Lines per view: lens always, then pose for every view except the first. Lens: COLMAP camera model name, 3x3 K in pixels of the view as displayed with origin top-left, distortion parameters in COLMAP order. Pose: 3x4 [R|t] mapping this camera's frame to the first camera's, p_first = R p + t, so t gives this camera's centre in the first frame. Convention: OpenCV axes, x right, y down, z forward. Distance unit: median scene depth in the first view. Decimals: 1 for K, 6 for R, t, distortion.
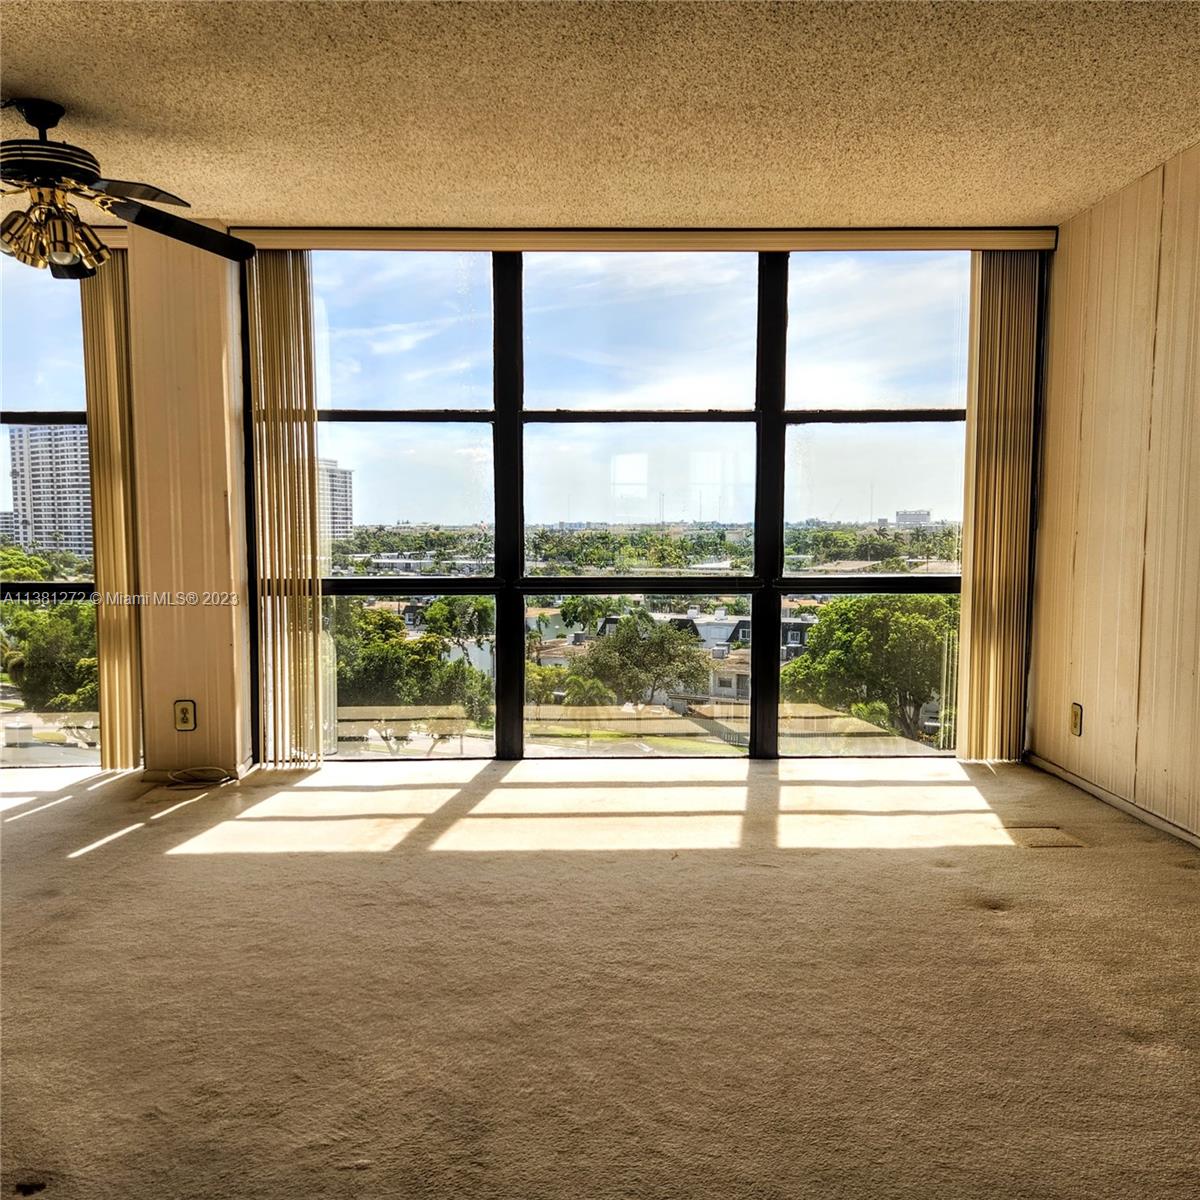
lens RADIAL K [[1090.4, 0, 597.5], [0, 1090.4, 617.8], [0, 0, 1]] dist [0.059344, 0.000000]
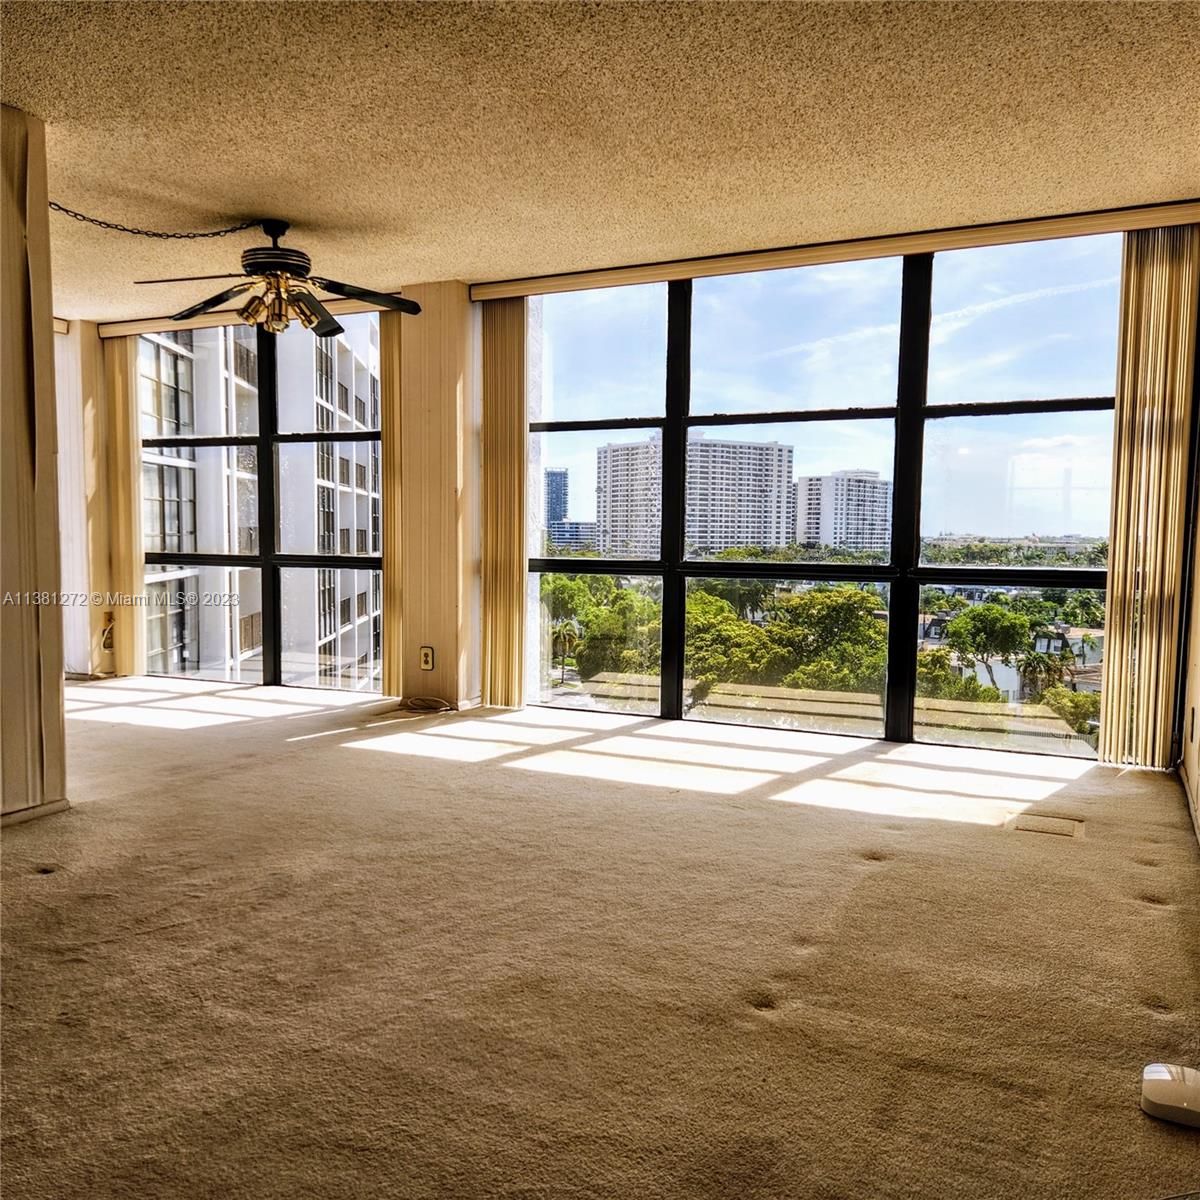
lens RADIAL K [[1090.4, 0, 610.5], [0, 1090.4, 615.1], [0, 0, 1]] dist [0.059344, 0.000000]
pose [[0.887097, 0.046565, -0.459227, 0.397628], [-0.052661, 0.998612, -0.000468, 0.024740], [0.458568, 0.024598, 0.888319, -0.054745]]
